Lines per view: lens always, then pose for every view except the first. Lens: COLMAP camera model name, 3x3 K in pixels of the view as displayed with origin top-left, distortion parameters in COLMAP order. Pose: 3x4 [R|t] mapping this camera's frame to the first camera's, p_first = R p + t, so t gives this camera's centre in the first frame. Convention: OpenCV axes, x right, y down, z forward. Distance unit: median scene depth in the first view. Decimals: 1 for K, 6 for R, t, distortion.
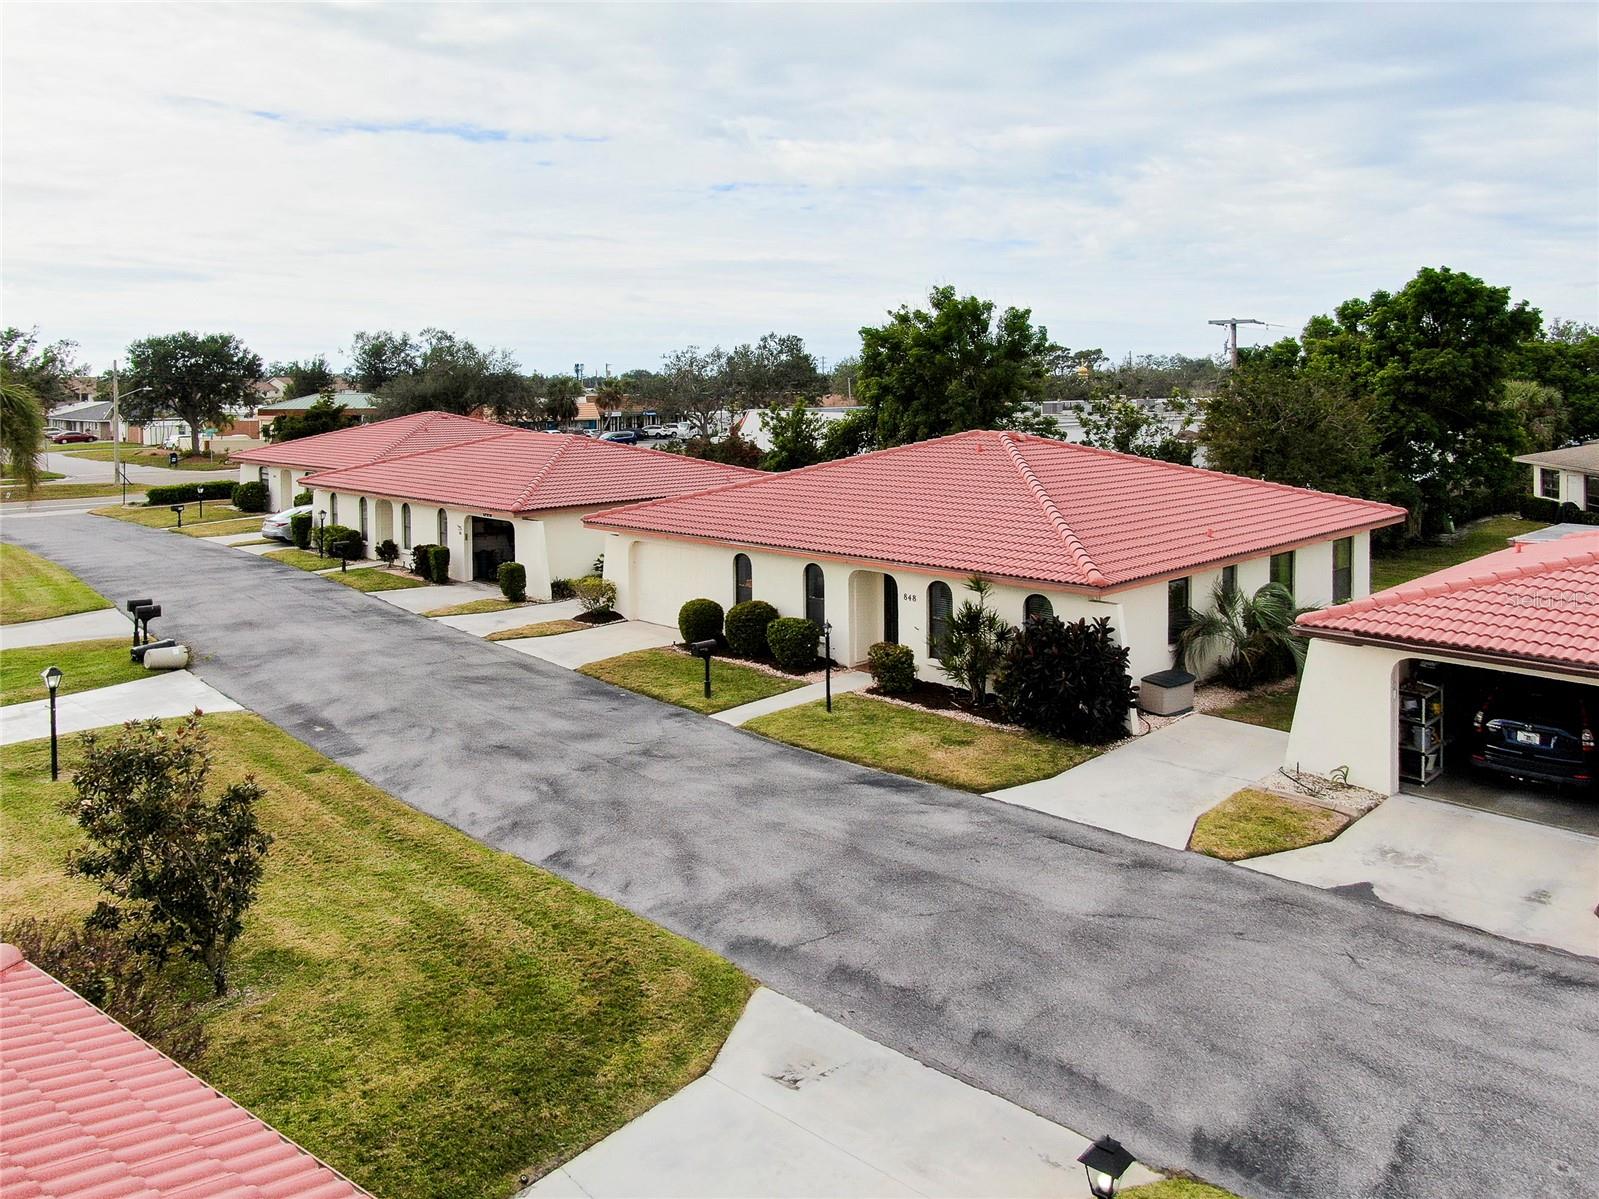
lens RADIAL K [[1197.6, 0, 822.2], [0, 1197.6, 408.4], [0, 0, 1]] dist [-0.013470, -0.001676]
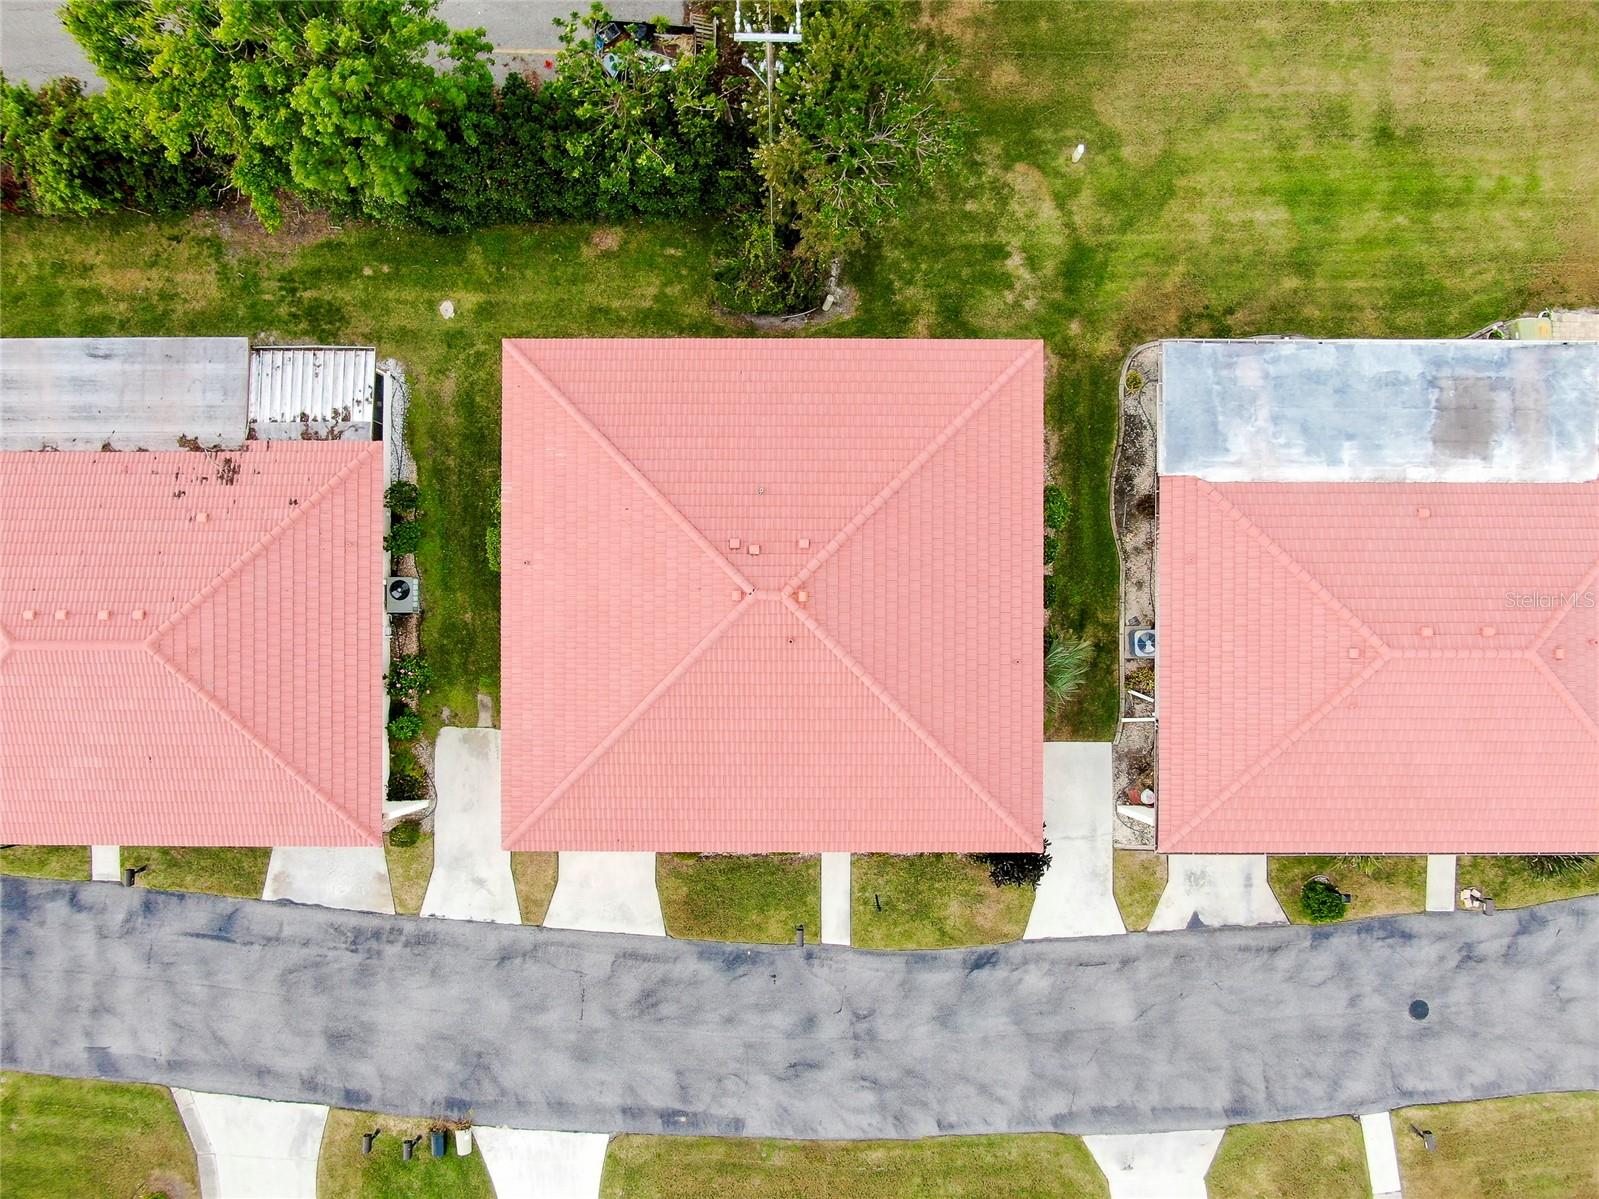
lens RADIAL K [[1140.6, 0, 804.8], [0, 1140.6, 597.5], [0, 0, 1]] dist [-0.021062, 0.006014]
pose [[0.711408, -0.702693, 0.011013, 0.149479], [0.010452, 0.026247, 0.999601, -0.963797], [-0.702702, -0.711009, 0.026017, 0.949647]]
